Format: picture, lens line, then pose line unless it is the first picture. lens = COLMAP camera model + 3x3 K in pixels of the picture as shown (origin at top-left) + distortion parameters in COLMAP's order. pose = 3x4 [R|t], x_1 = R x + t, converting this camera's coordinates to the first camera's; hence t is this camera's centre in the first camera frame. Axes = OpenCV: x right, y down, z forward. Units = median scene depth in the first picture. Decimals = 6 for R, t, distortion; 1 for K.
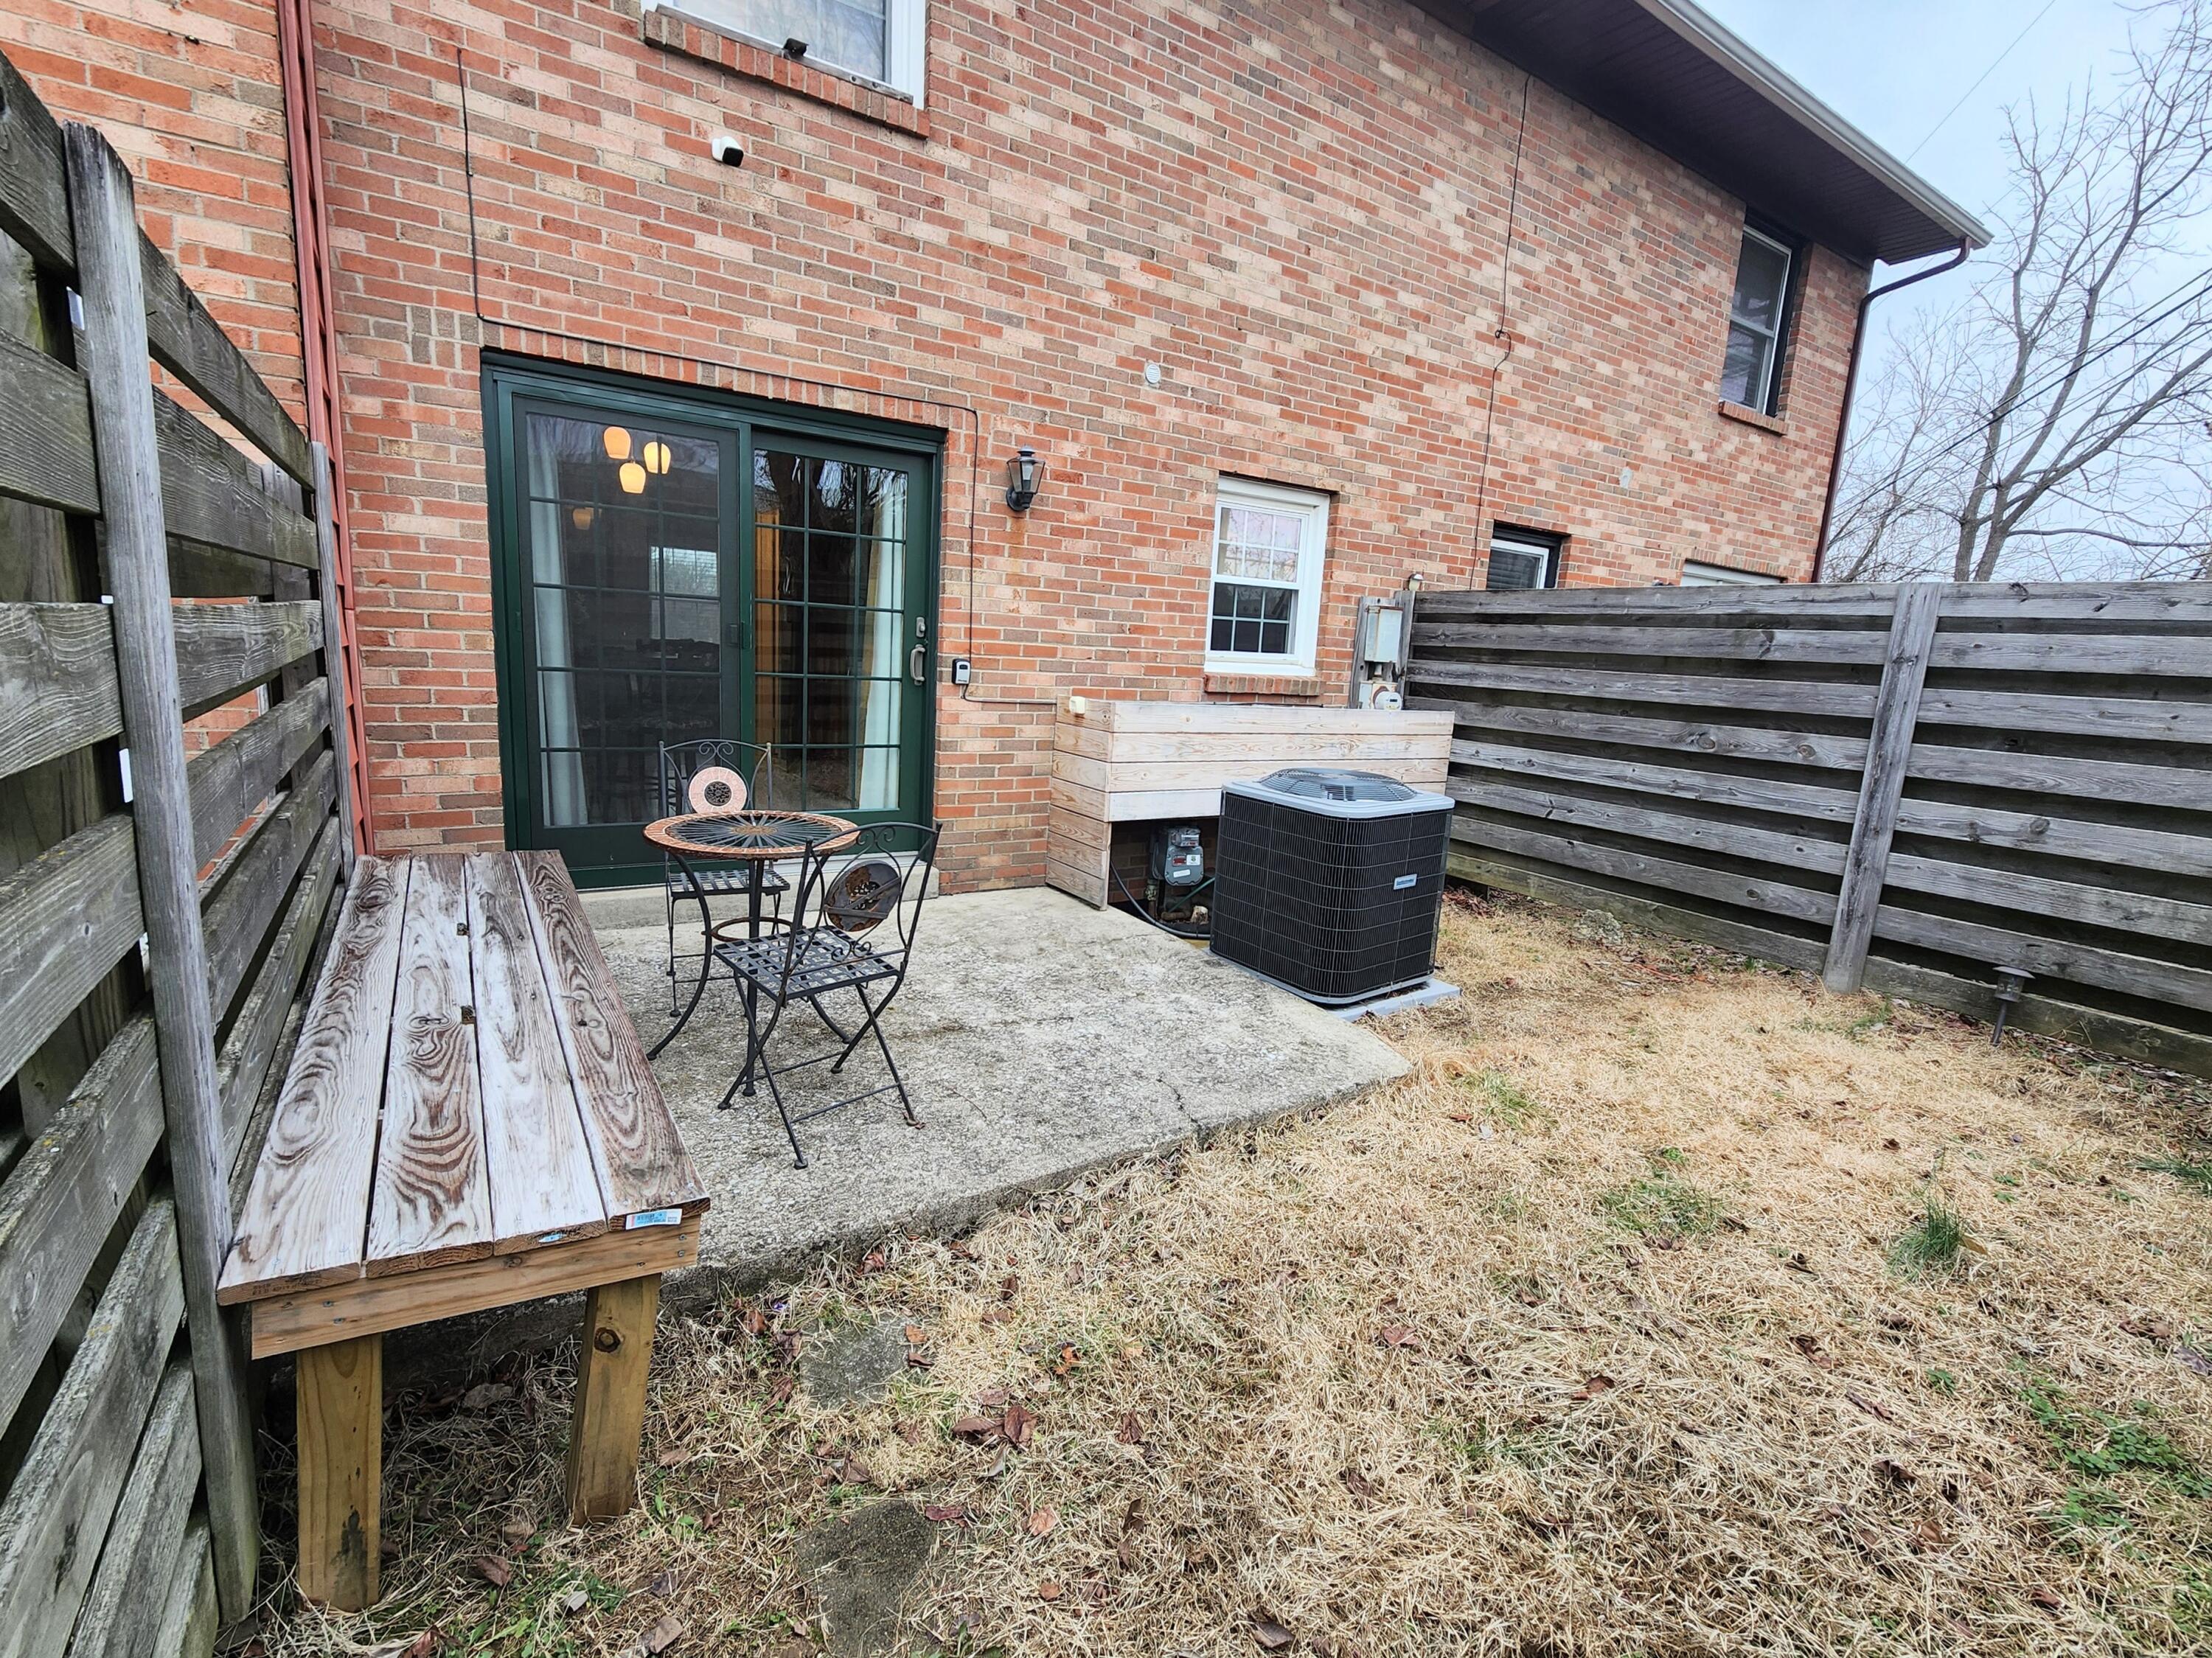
lens RADIAL K [[939.4, 0, 1112.1], [0, 939.4, 826.4], [0, 0, 1]] dist [-0.000034, 0.000215]
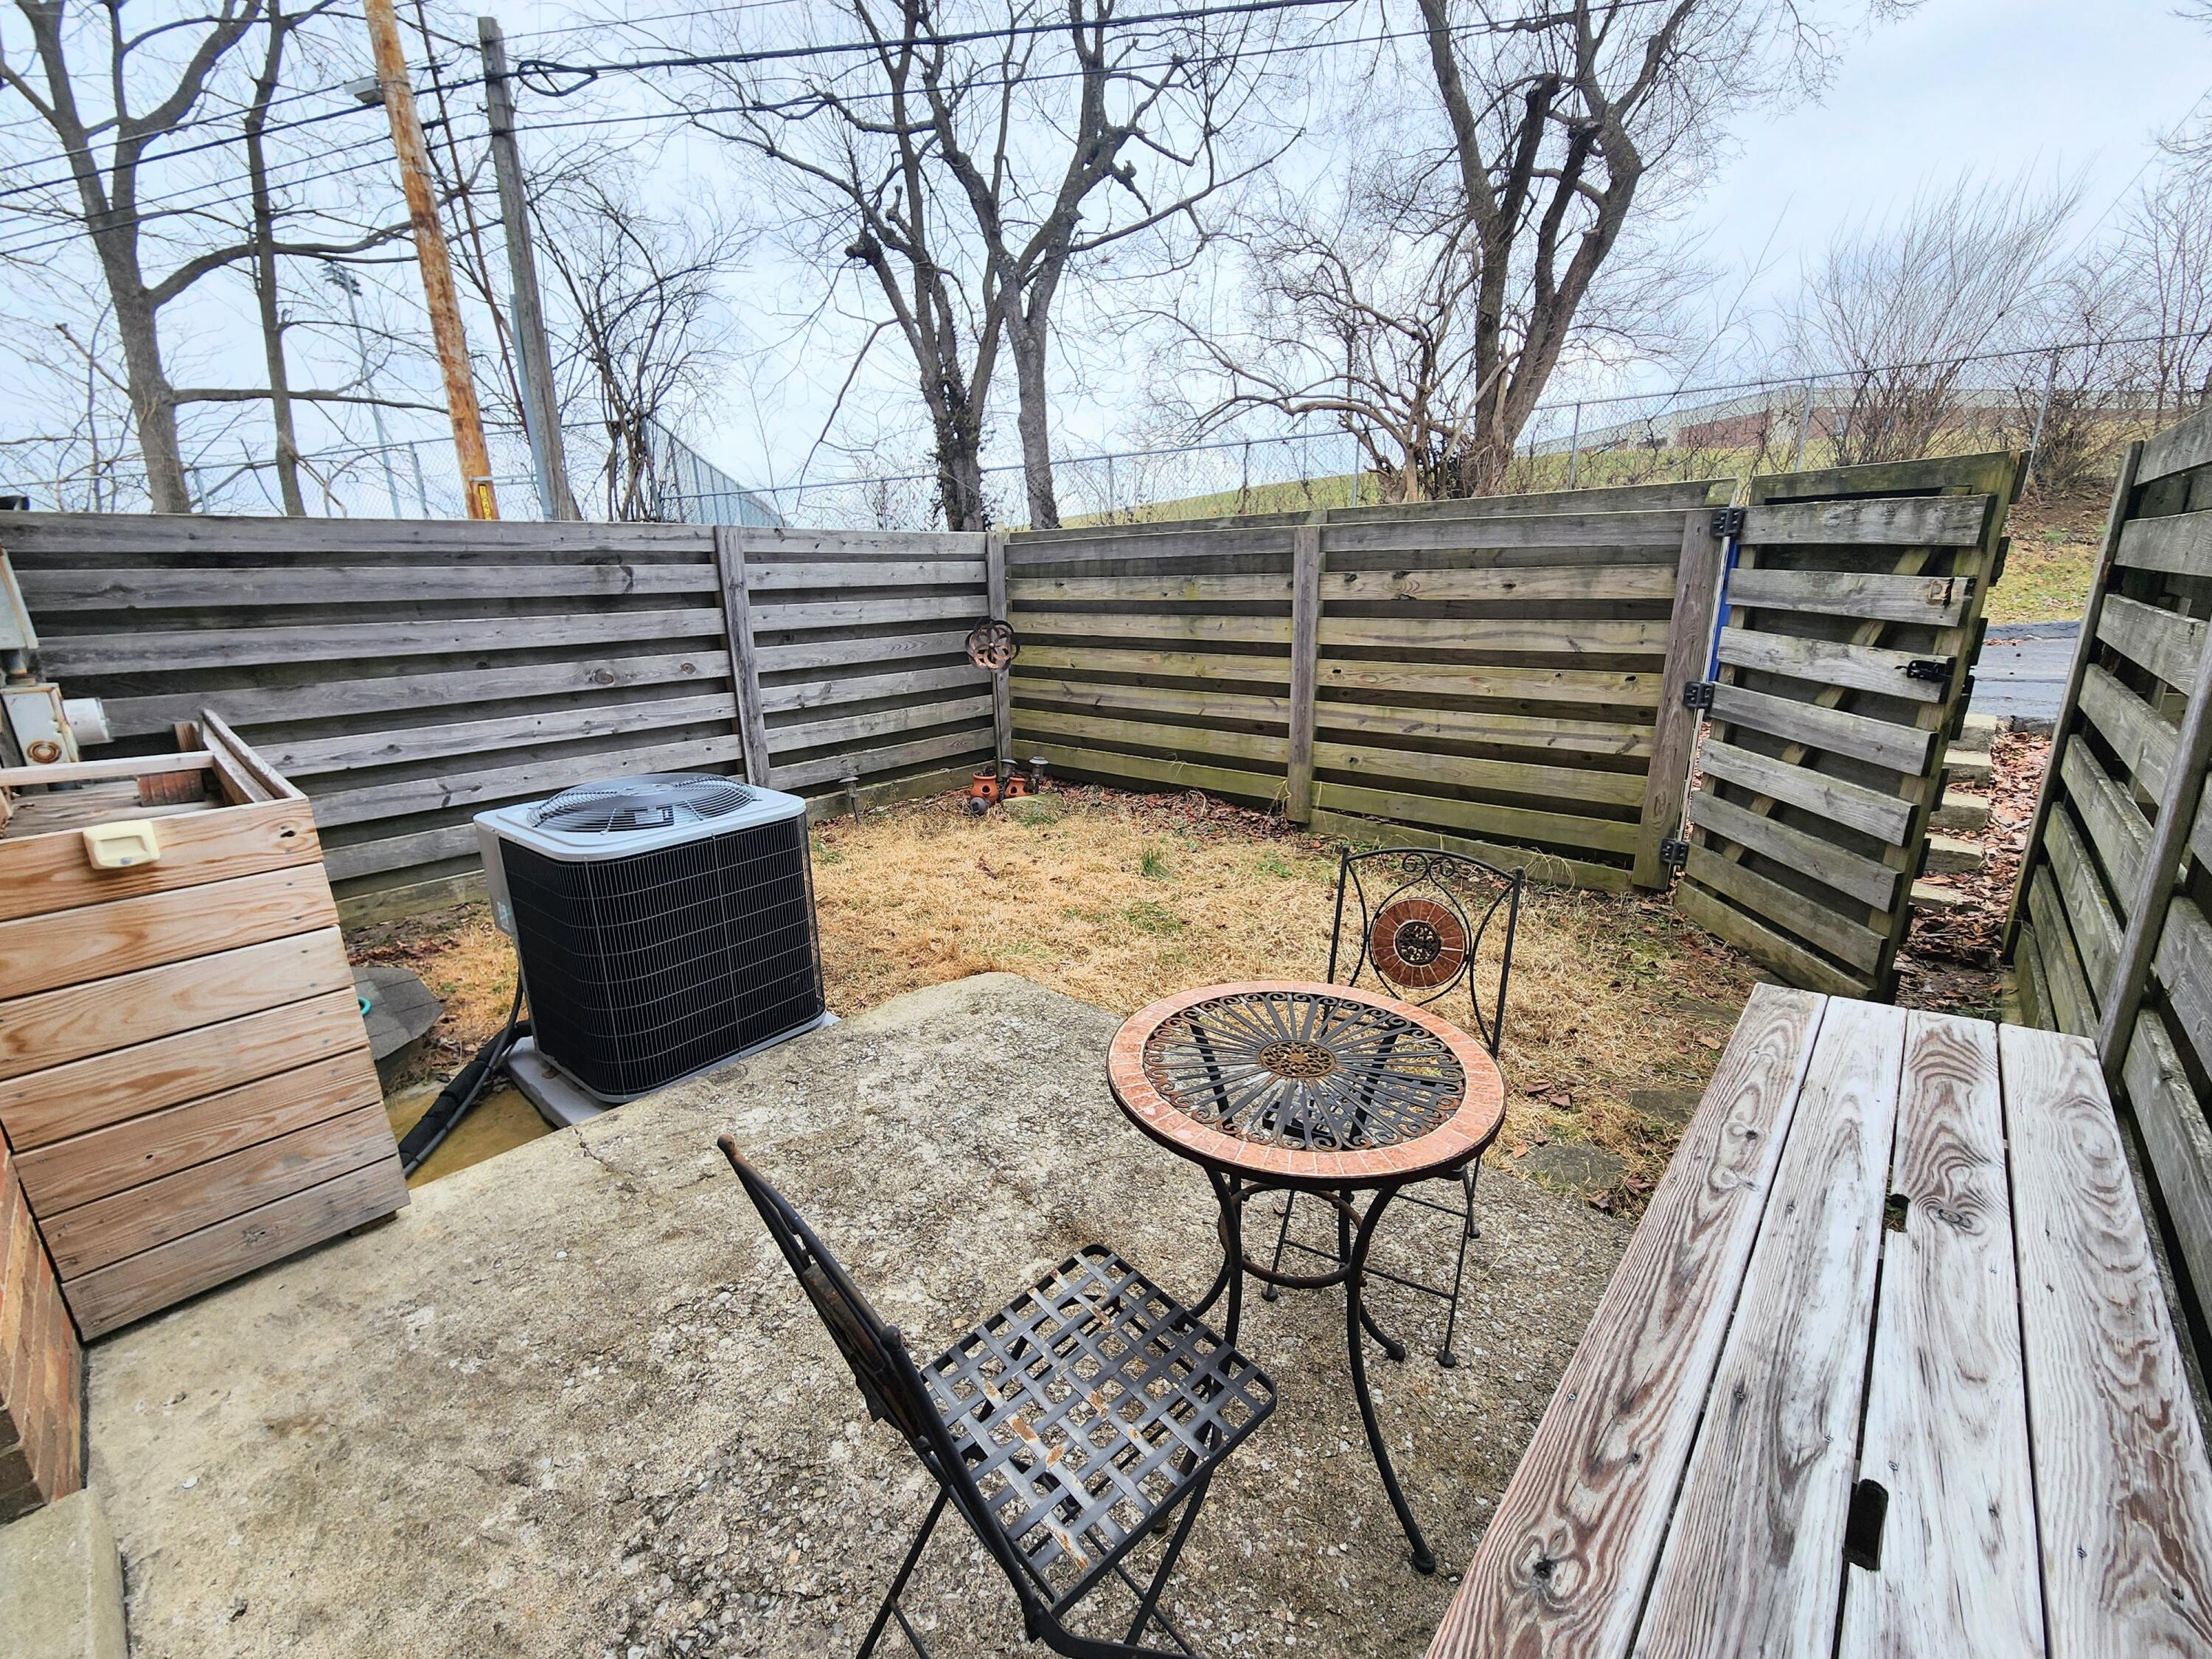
lens RADIAL K [[894.0, 0, 1106.0], [0, 894.0, 829.5], [0, 0, 1]] dist [0.002492, 0.000317]
pose [[-0.223645, -0.315748, 0.922110, -0.552623], [0.199353, 0.911254, 0.360381, -0.224242], [-0.954066, 0.264422, -0.140852, 0.809300]]
